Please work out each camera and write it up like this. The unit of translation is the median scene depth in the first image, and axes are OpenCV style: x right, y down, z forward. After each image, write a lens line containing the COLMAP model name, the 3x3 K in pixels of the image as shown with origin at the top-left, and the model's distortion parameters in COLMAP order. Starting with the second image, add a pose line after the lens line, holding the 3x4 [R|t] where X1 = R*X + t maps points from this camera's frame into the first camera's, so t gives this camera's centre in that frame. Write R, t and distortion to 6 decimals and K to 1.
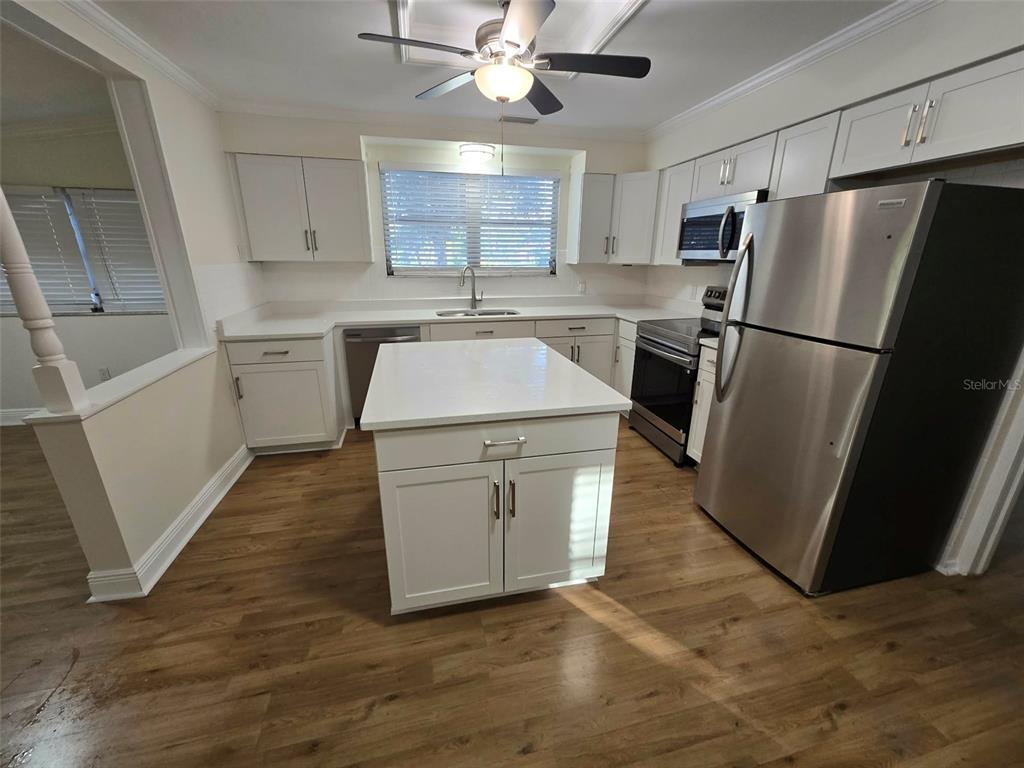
lens RADIAL K [[407.0, 0, 512.0], [0, 407.0, 384.0], [0, 0, 1]] dist [-0.001822, -0.000148]
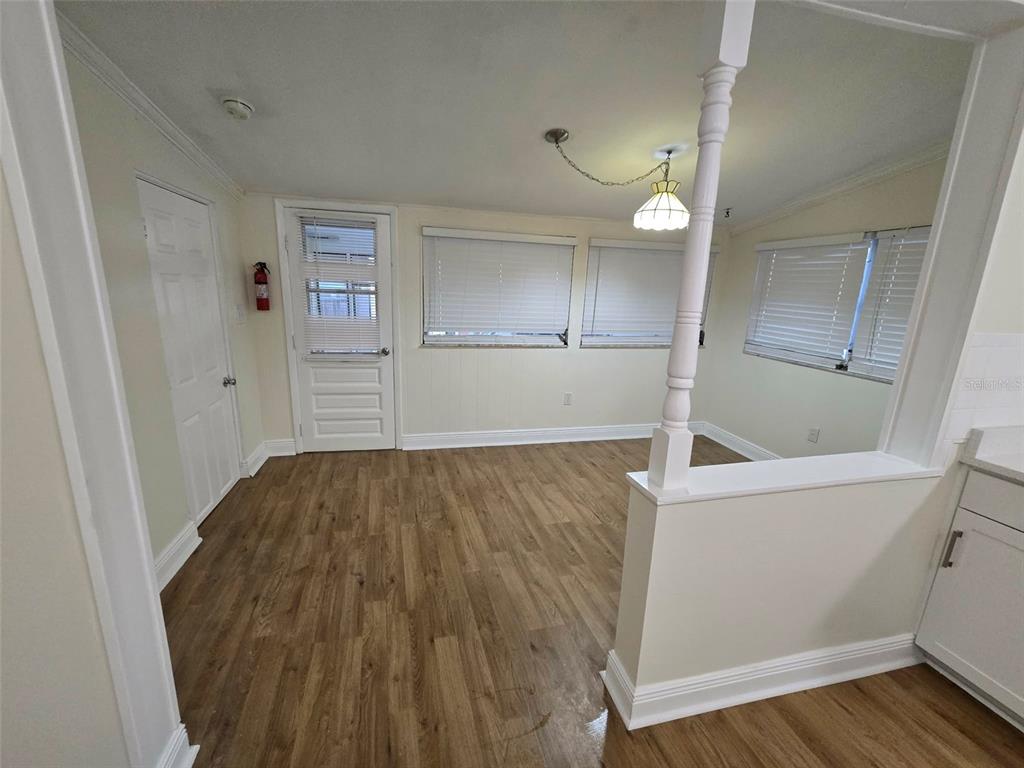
lens RADIAL K [[408.2, 0, 512.0], [0, 408.2, 384.0], [0, 0, 1]] dist [0.000958, 0.000110]
pose [[-0.001519, 0.224621, -0.974445, -0.180565], [-0.340233, 0.916196, 0.211724, -0.107516], [0.940340, 0.331860, 0.075032, 0.320576]]
